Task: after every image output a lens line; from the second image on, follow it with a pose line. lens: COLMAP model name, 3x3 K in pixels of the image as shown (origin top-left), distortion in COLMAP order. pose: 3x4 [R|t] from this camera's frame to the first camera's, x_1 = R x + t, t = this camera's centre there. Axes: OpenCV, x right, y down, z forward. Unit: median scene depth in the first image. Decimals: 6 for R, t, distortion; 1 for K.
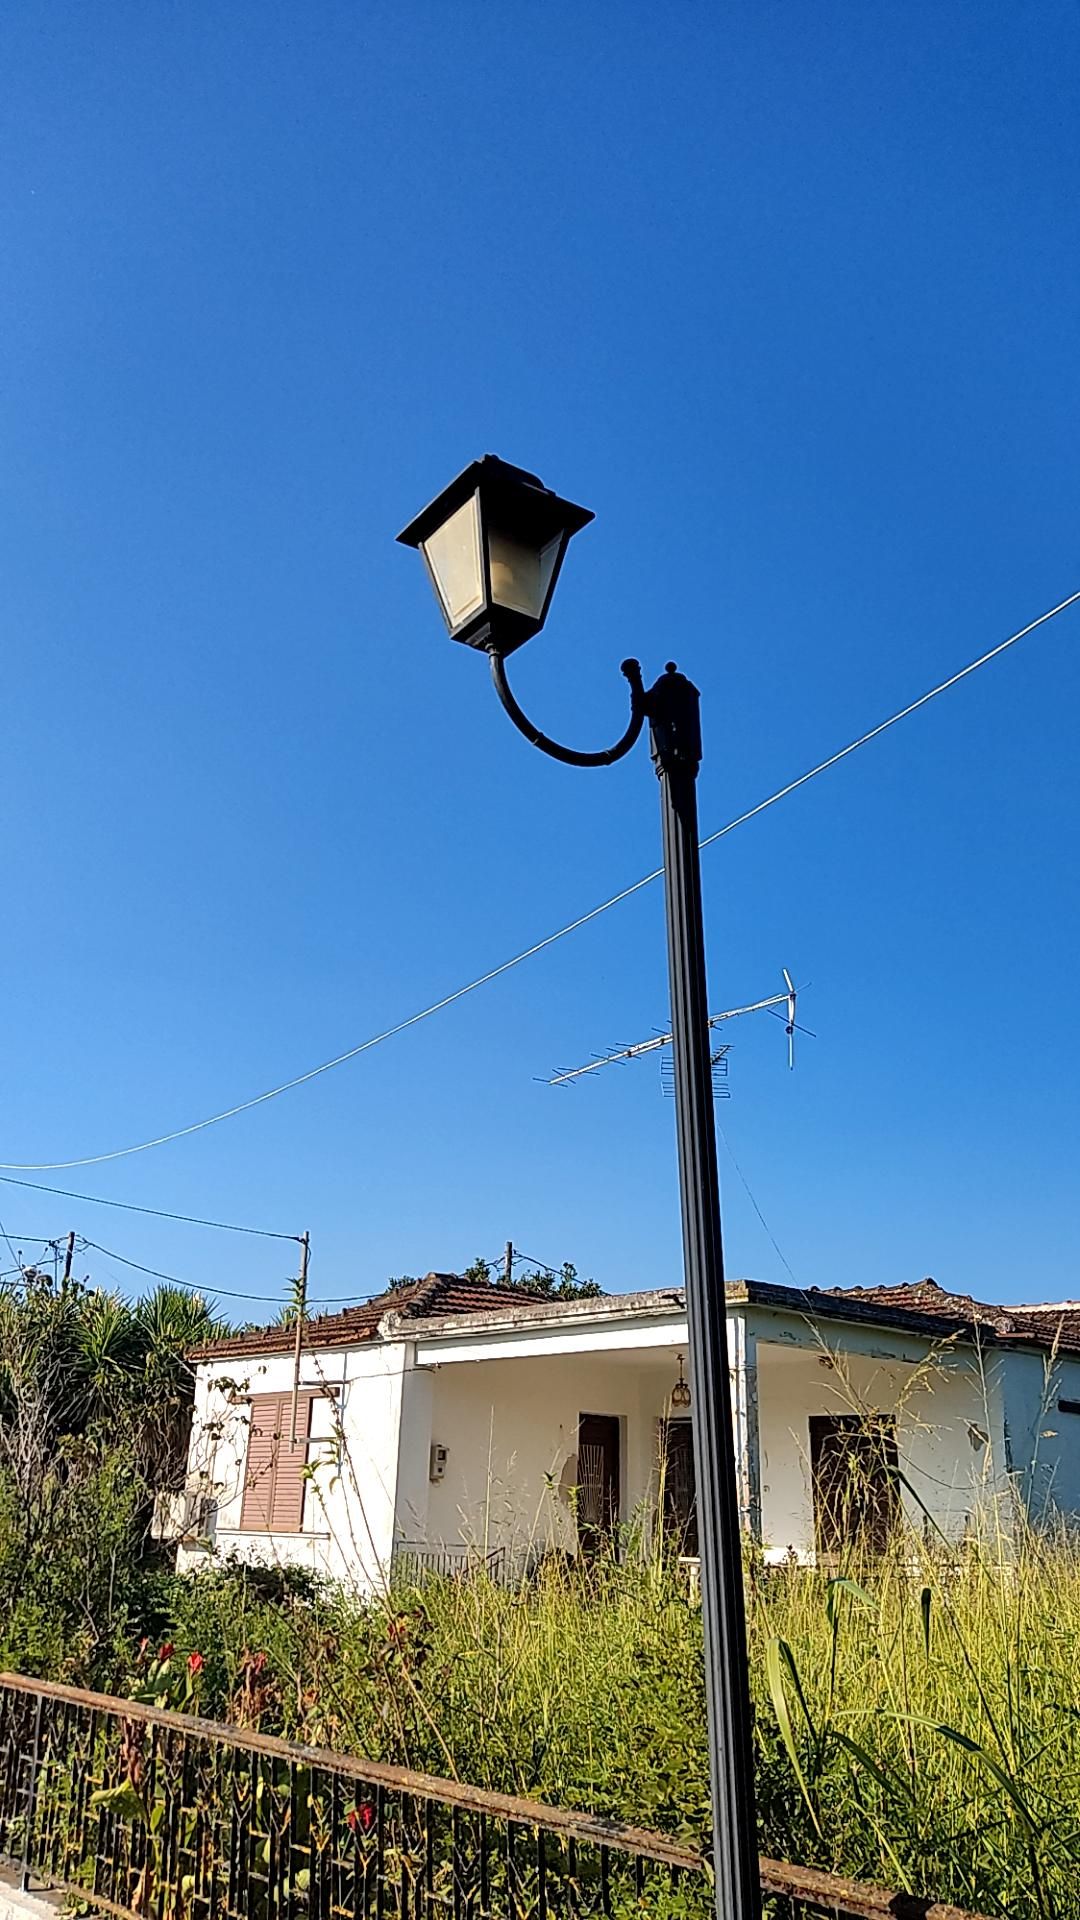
lens RADIAL K [[1488.1, 0, 540.0], [0, 1488.1, 960.0], [0, 0, 1]] dist [0.115318, -0.163326]
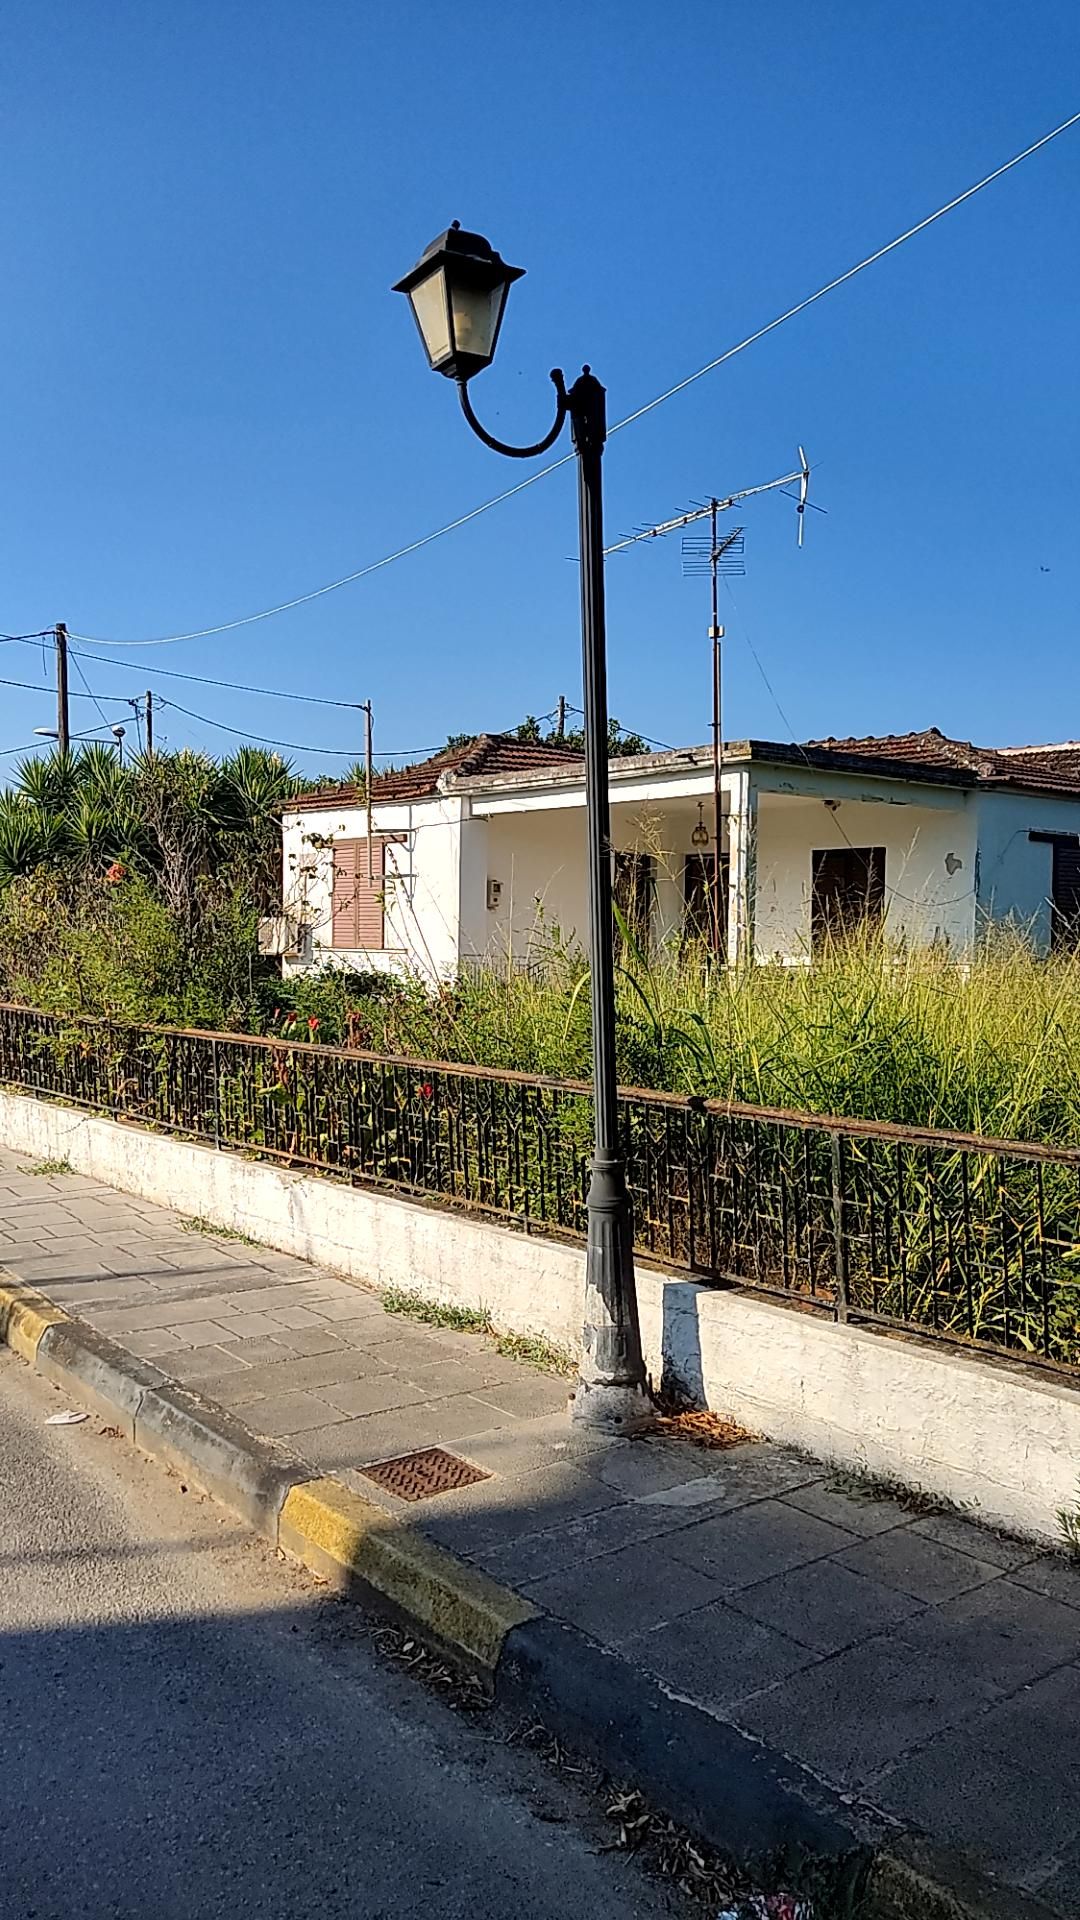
lens RADIAL K [[1488.1, 0, 540.0], [0, 1488.1, 960.0], [0, 0, 1]] dist [0.115318, -0.163326]
pose [[0.998962, -0.013087, -0.043623, 0.022511], [0.027867, 0.933236, 0.358182, -0.042311], [0.036023, -0.359026, 0.932632, -0.129351]]
